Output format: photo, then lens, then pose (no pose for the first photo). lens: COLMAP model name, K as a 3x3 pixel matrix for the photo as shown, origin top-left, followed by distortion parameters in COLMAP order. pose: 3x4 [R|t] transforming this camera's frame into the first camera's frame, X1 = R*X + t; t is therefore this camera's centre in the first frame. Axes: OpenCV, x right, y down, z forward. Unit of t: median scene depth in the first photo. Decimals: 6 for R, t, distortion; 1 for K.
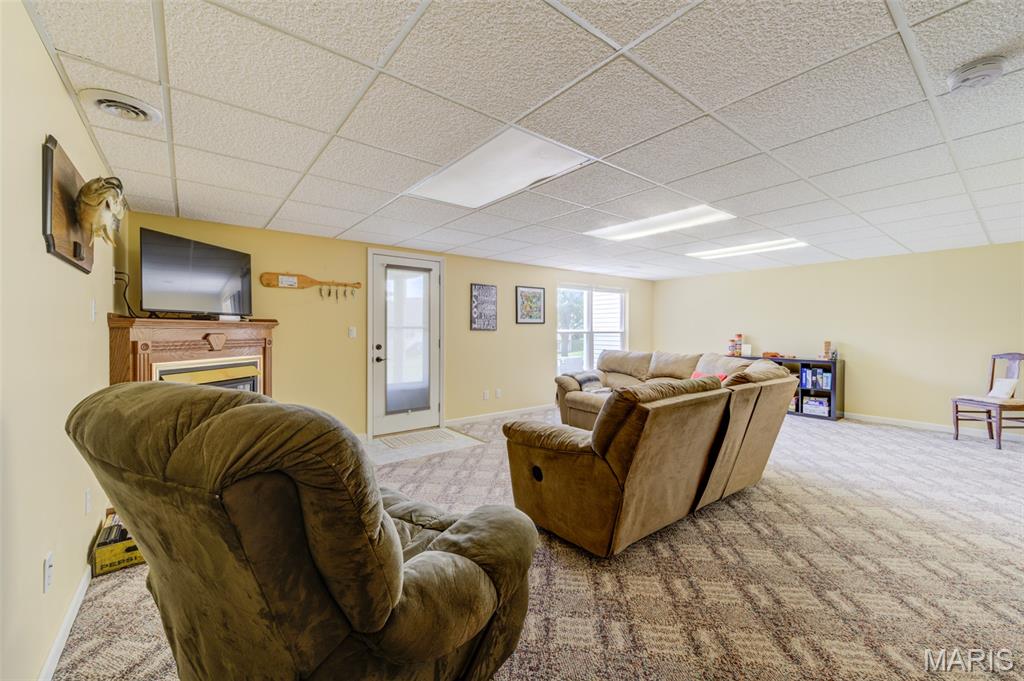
lens RADIAL K [[406.5, 0, 509.3], [0, 406.5, 336.6], [0, 0, 1]] dist [0.005702, -0.000885]
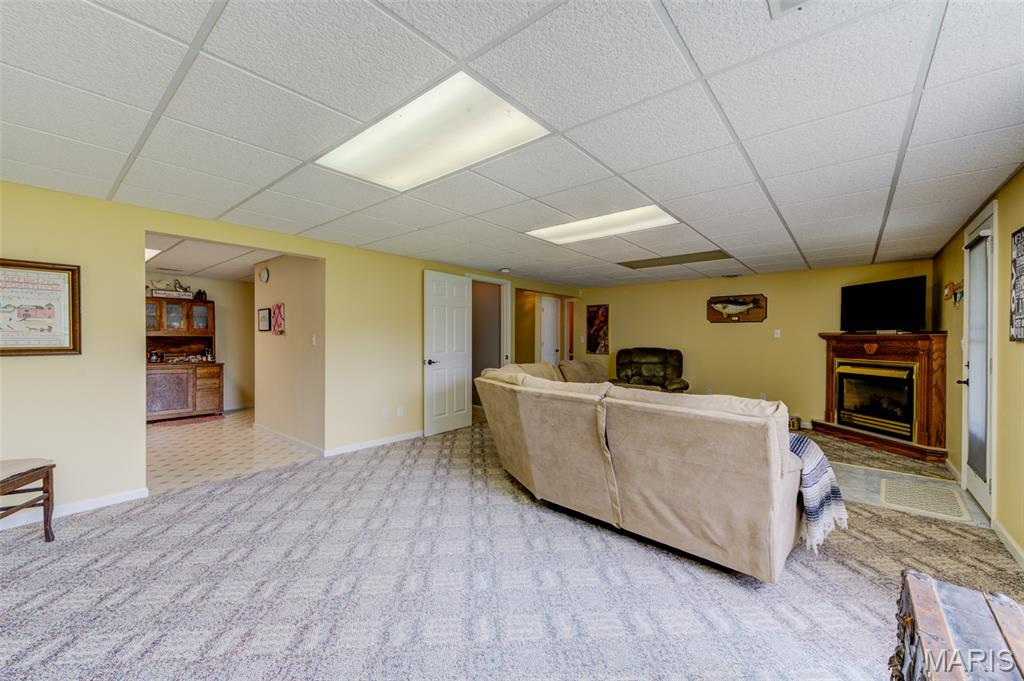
lens RADIAL K [[406.5, 0, 509.3], [0, 406.5, 336.6], [0, 0, 1]] dist [0.005702, -0.000885]
pose [[-0.979703, -0.005646, -0.200375, 0.677681], [-0.008282, 0.999890, 0.012319, -0.030451], [0.200283, 0.013728, -0.979642, 1.703706]]
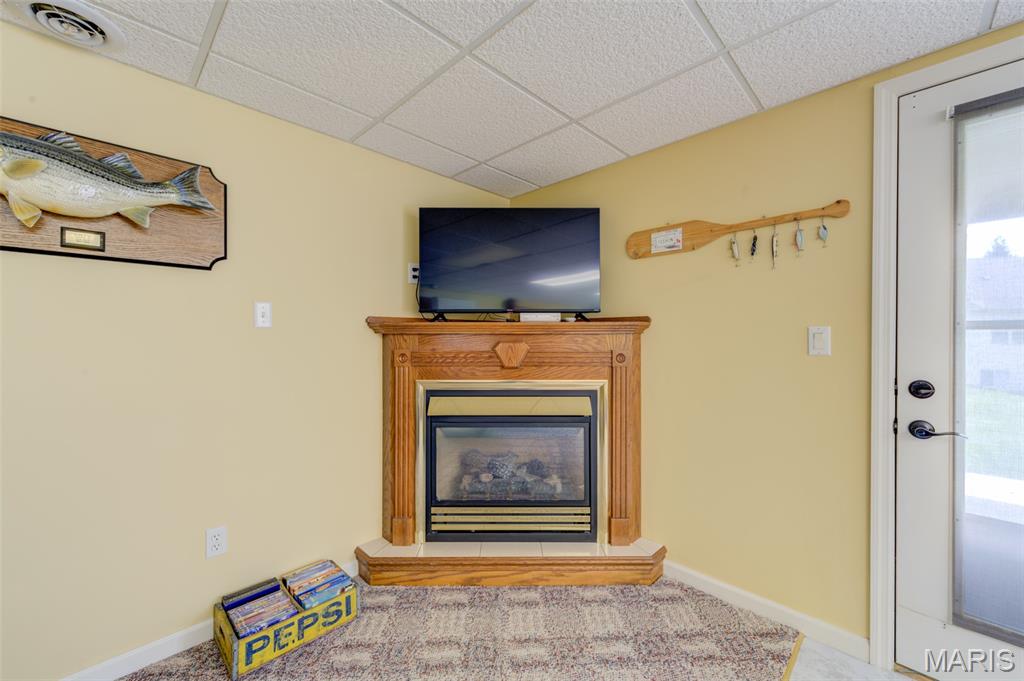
lens RADIAL K [[406.5, 0, 509.3], [0, 406.5, 336.6], [0, 0, 1]] dist [0.005702, -0.000885]
pose [[0.133408, 0.000214, -0.991061, -0.059244], [-0.012801, 0.999917, -0.001508, -0.011090], [0.990979, 0.012888, 0.133400, 0.705704]]
